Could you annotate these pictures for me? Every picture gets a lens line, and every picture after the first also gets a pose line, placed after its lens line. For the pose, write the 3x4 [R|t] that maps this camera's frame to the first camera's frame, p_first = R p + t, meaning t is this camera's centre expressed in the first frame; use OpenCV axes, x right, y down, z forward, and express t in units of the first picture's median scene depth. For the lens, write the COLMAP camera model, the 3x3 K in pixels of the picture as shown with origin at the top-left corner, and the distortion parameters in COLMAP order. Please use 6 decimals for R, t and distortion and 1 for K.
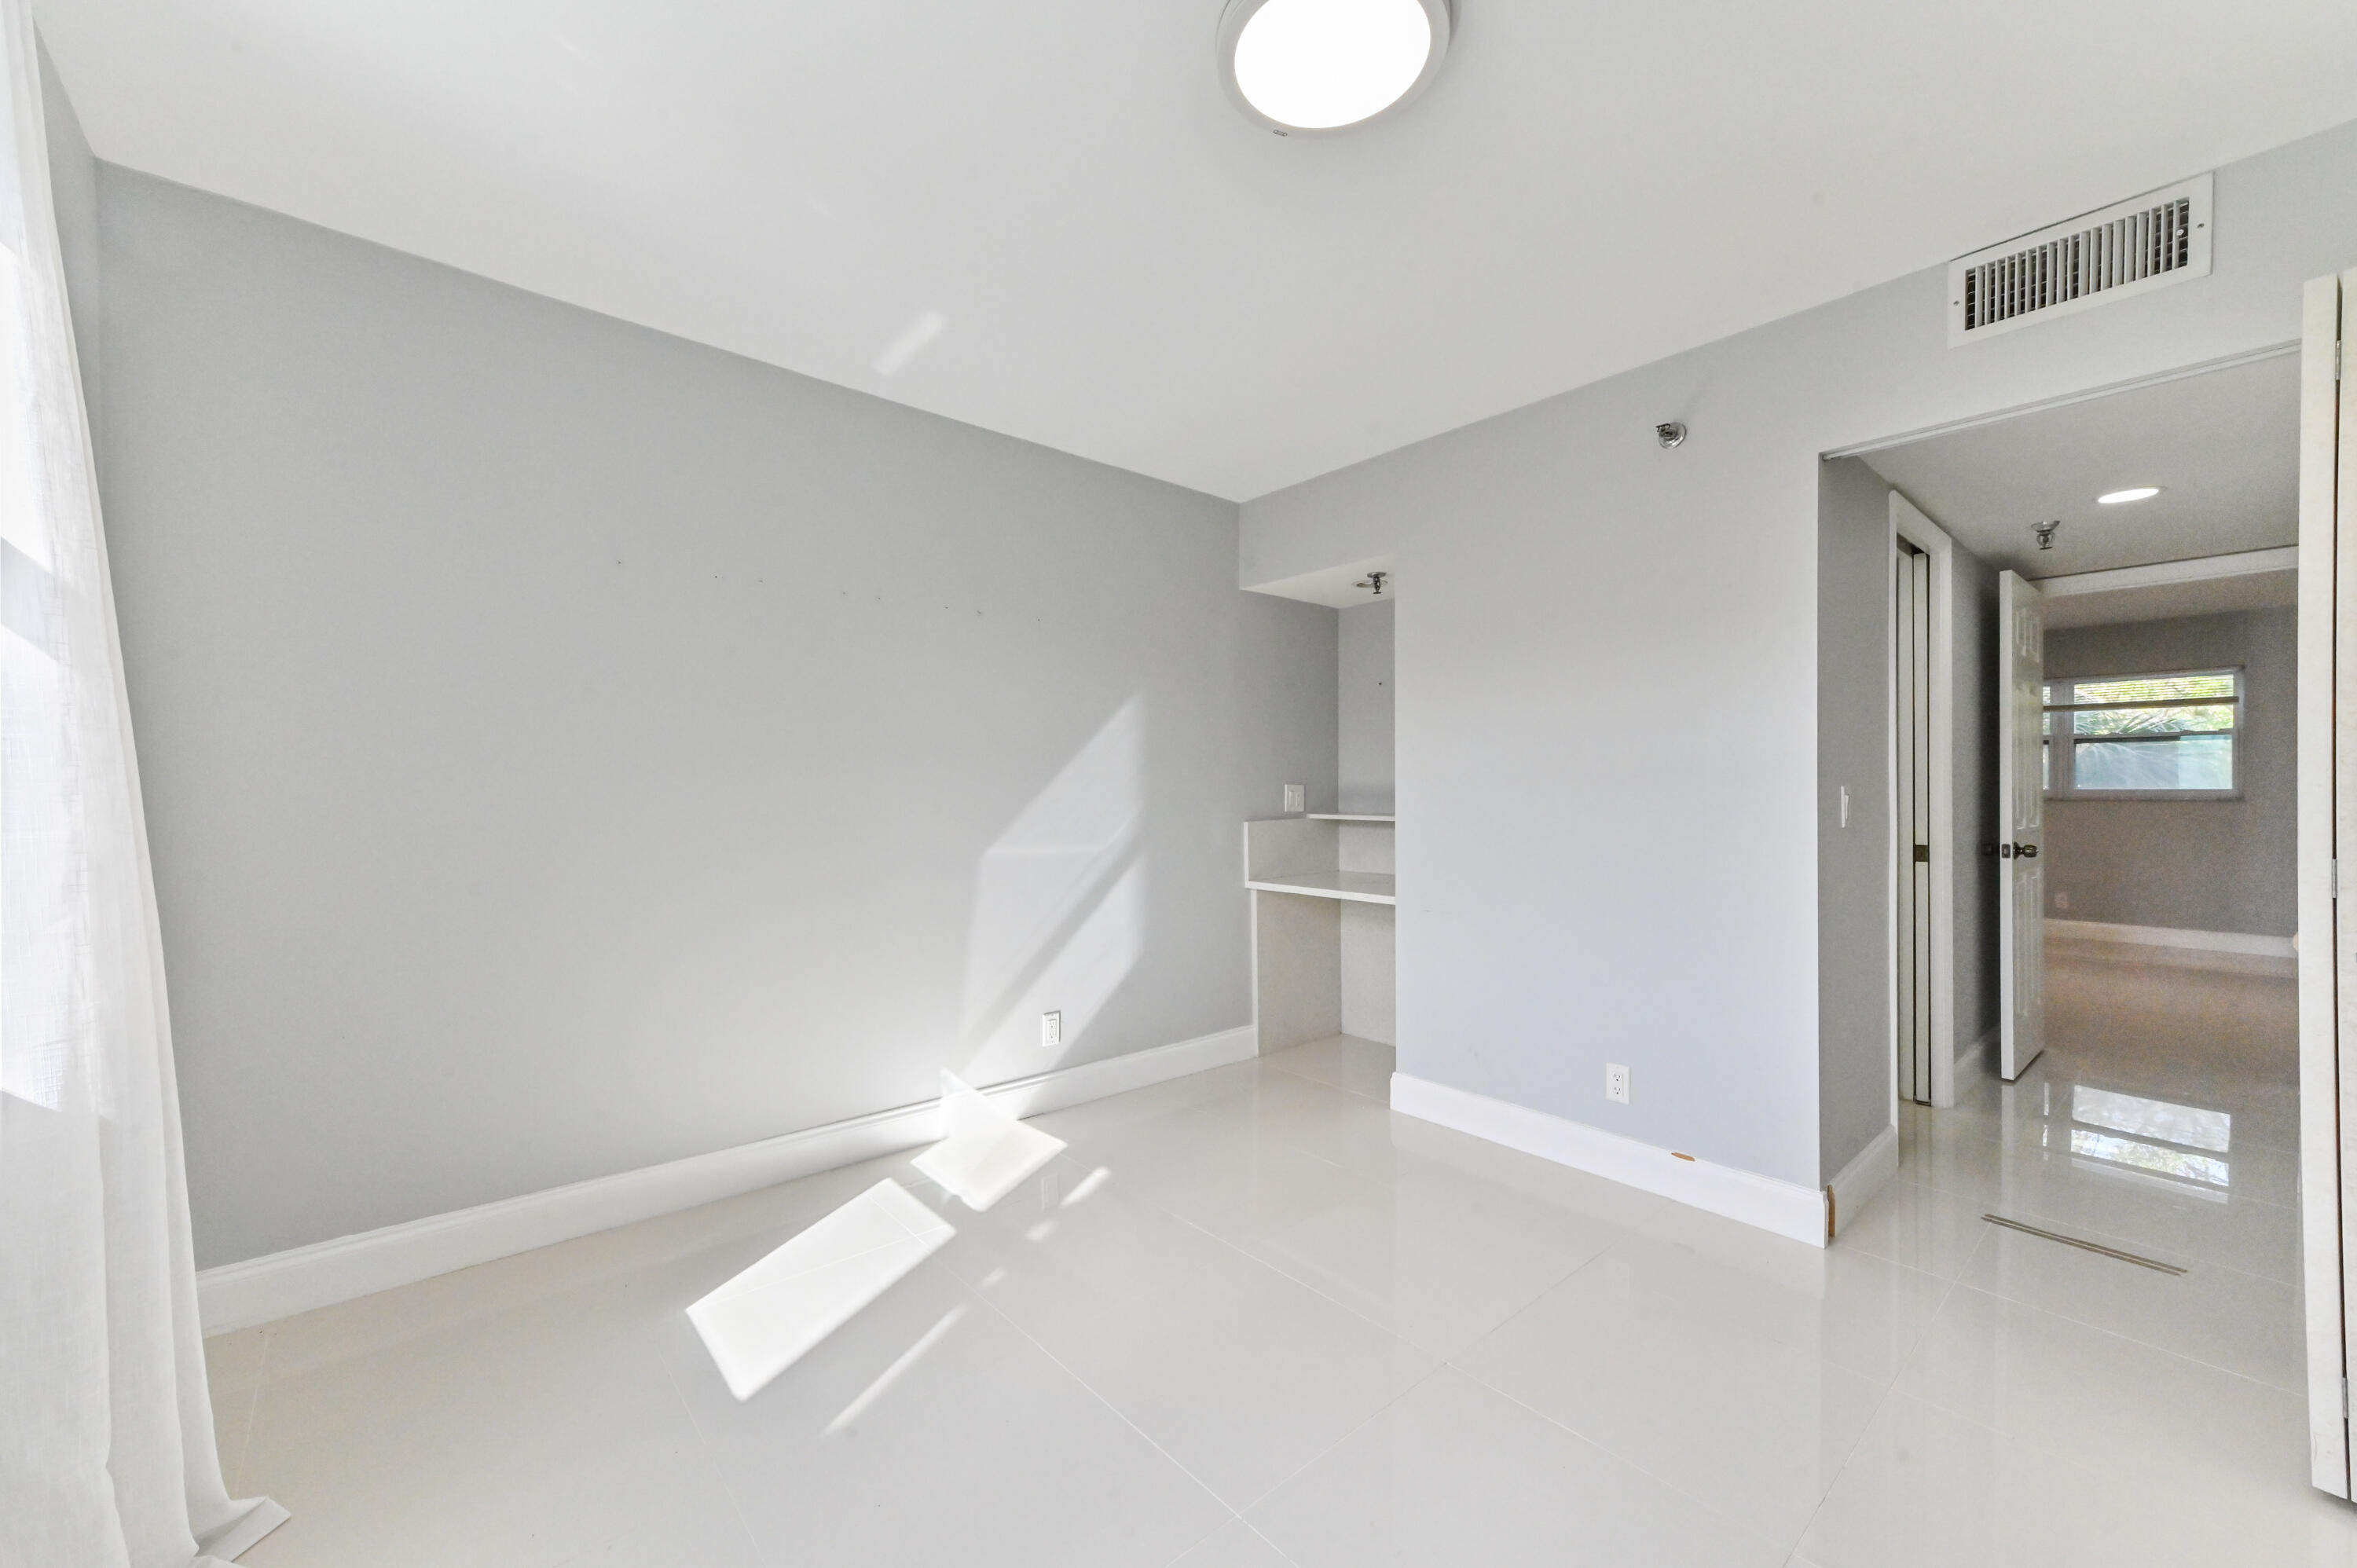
lens RADIAL K [[932.4, 0, 1168.6], [0, 932.4, 777.7], [0, 0, 1]] dist [0.013951, 0.000946]
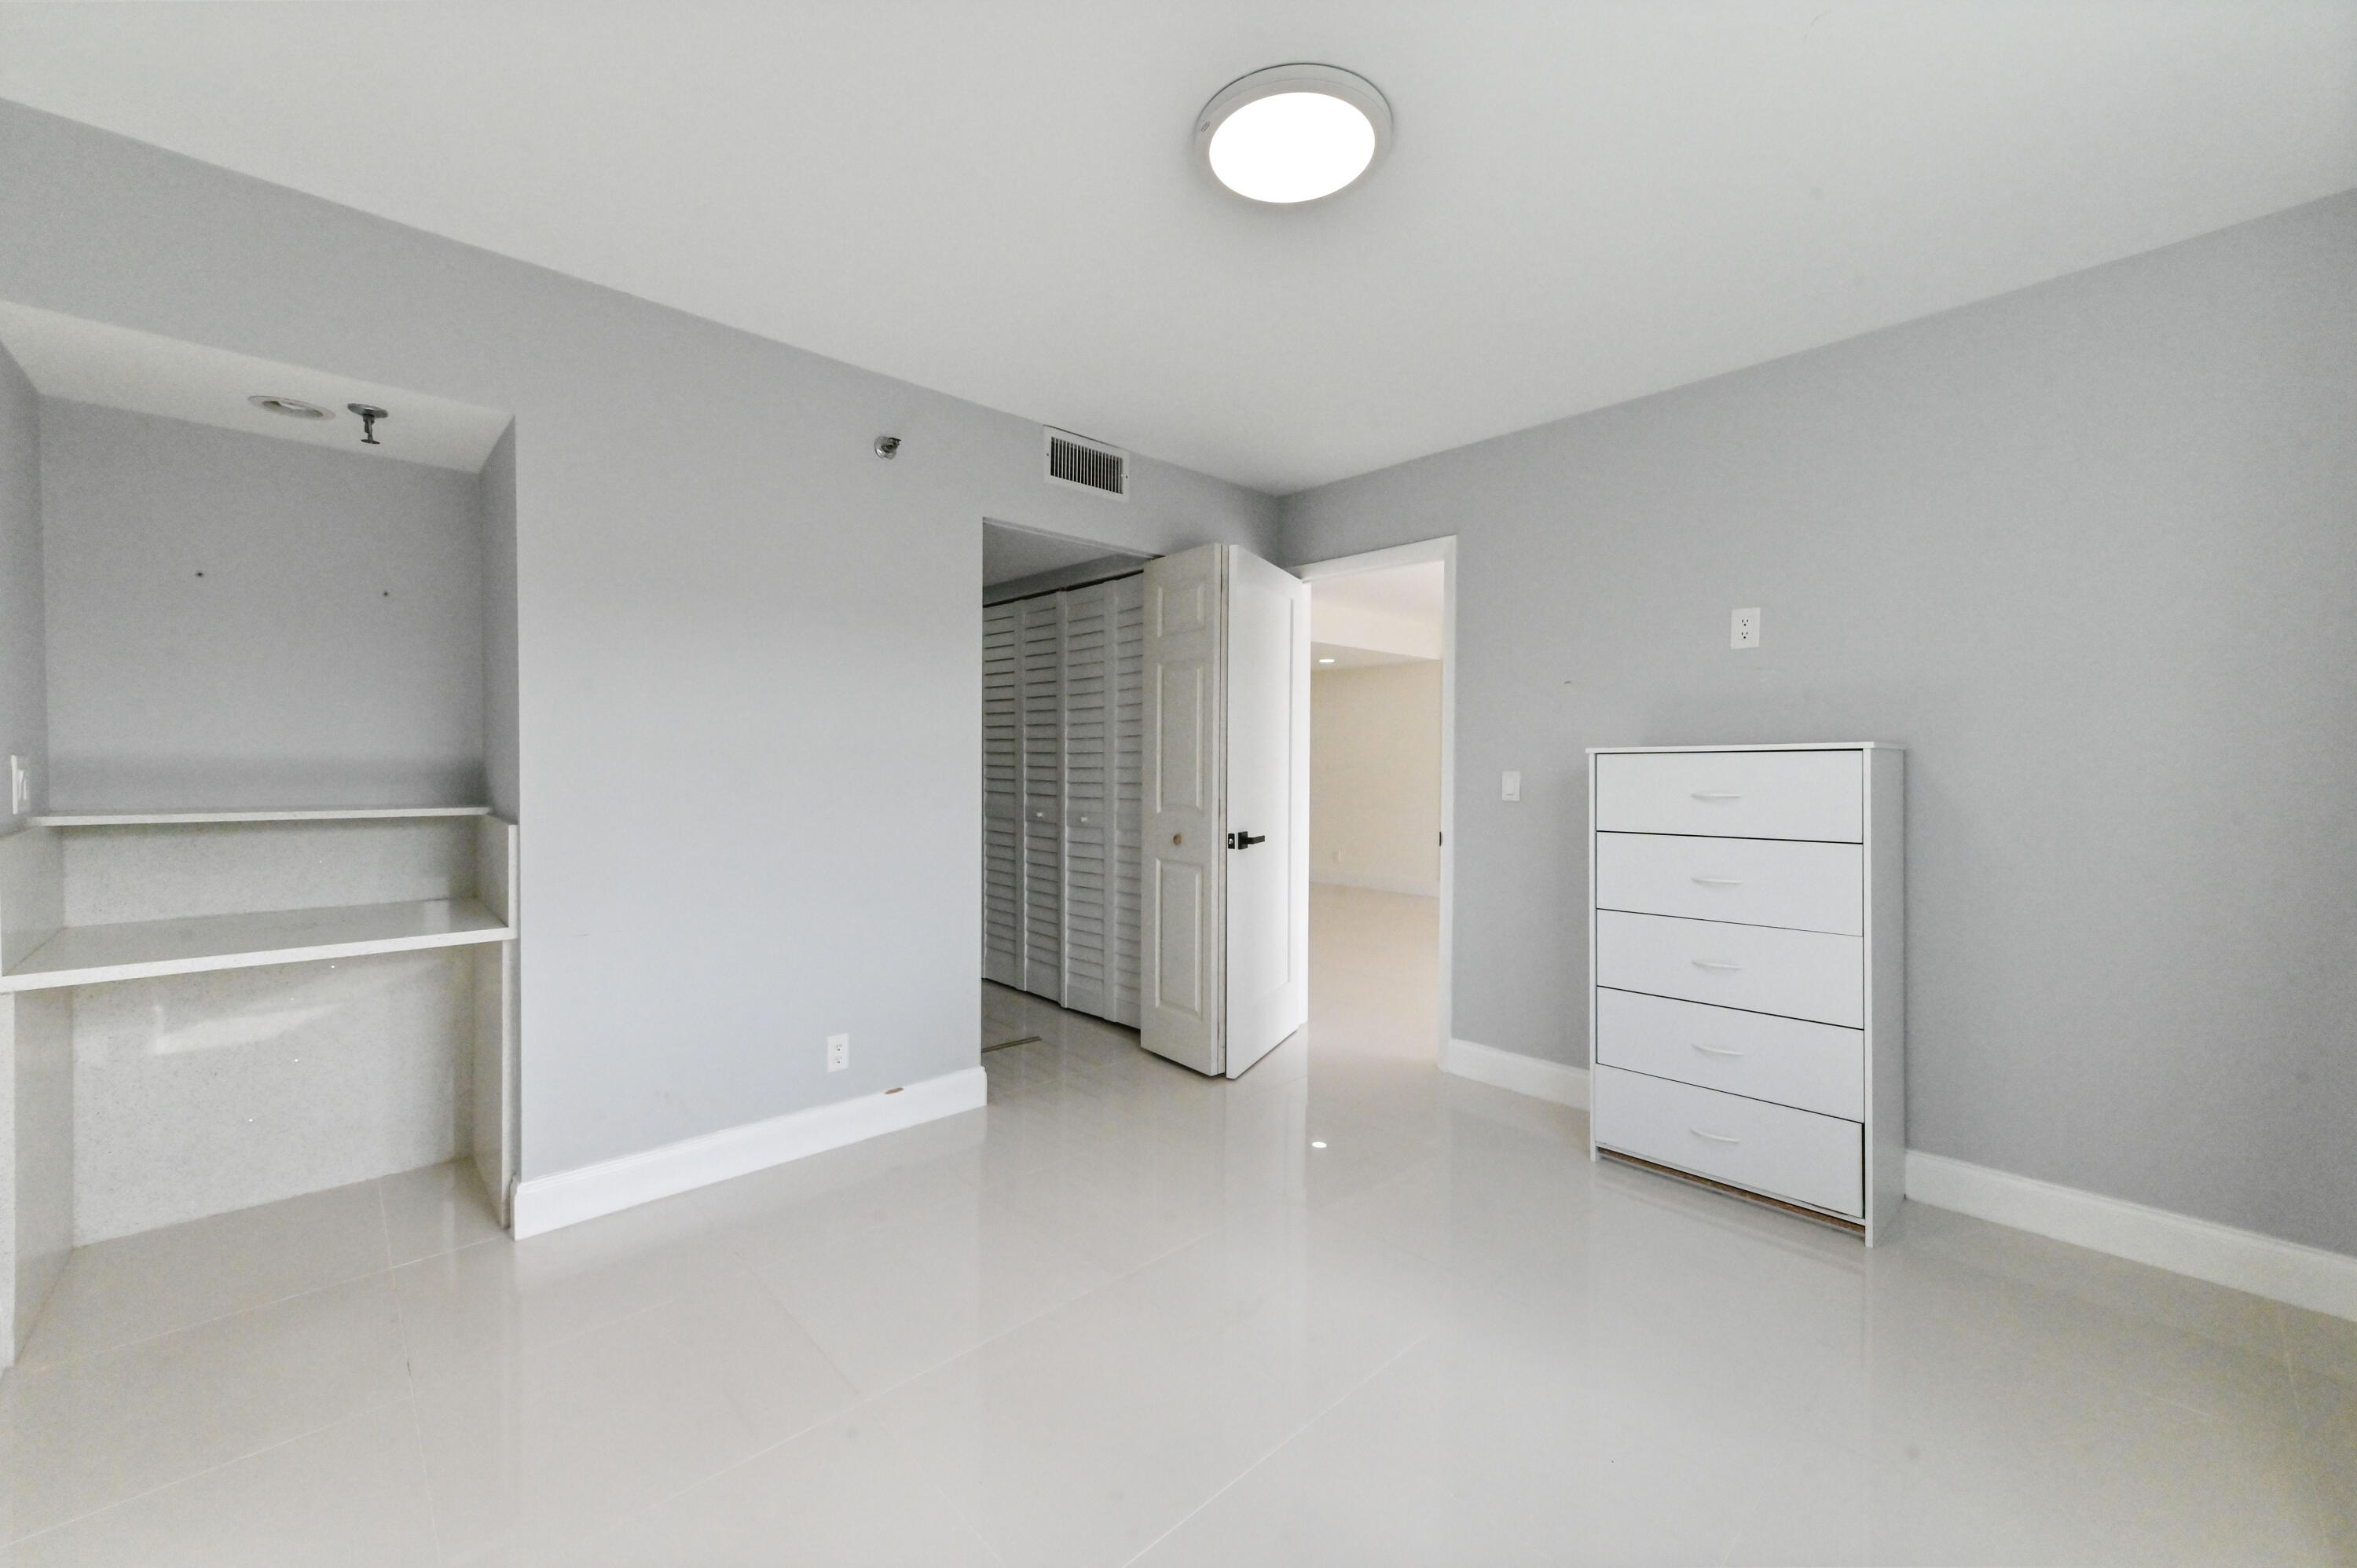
lens RADIAL K [[932.4, 0, 1177.0], [0, 932.4, 777.0], [0, 0, 1]] dist [0.013951, 0.000946]
pose [[-0.062018, -0.010526, 0.998020, -0.497720], [-0.017801, 0.999797, 0.009439, 0.005122], [-0.997916, -0.017180, -0.062193, 0.608752]]
